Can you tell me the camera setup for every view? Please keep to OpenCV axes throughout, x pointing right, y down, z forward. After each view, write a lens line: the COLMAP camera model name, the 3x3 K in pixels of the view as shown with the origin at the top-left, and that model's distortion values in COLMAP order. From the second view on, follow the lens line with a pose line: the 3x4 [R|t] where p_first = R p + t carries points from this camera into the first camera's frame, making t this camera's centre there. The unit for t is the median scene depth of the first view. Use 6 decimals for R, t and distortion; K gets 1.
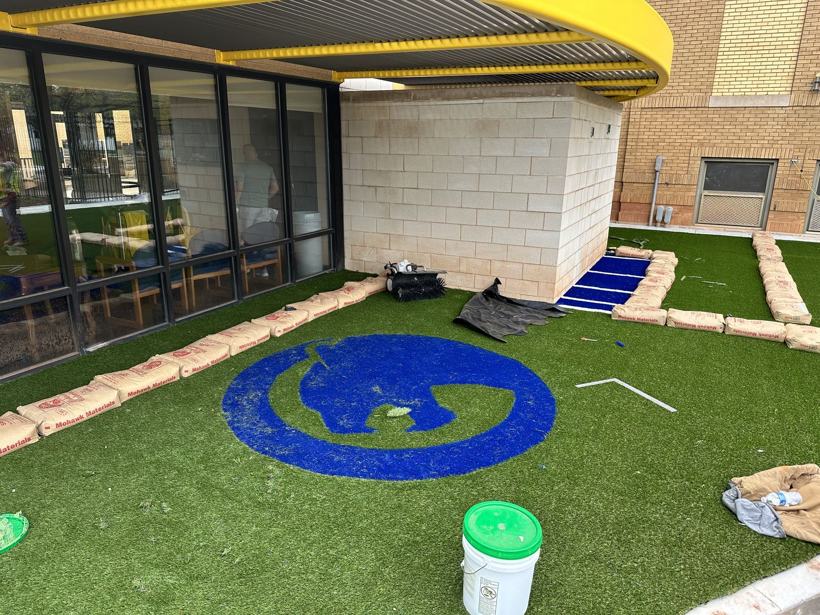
lens RADIAL K [[586.1, 0, 410.3], [0, 586.1, 306.8], [0, 0, 1]] dist [0.007030, -0.007087]
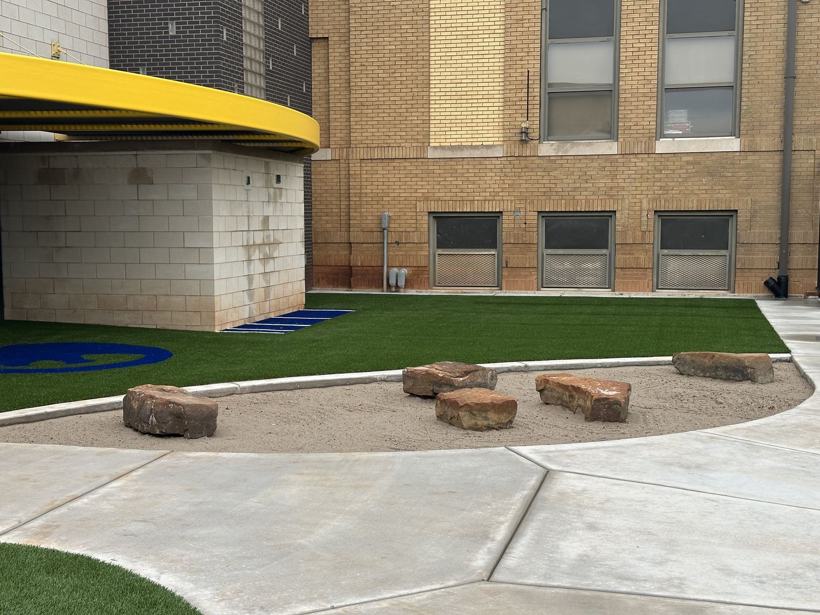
lens RADIAL K [[1186.8, 0, 408.8], [0, 1186.8, 307.7], [0, 0, 1]] dist [0.274478, 0.000000]
pose [[0.972223, -0.034371, 0.231519, 0.046721], [0.080456, 0.977959, -0.192674, 0.242195], [-0.219794, 0.205949, 0.953559, -0.714117]]
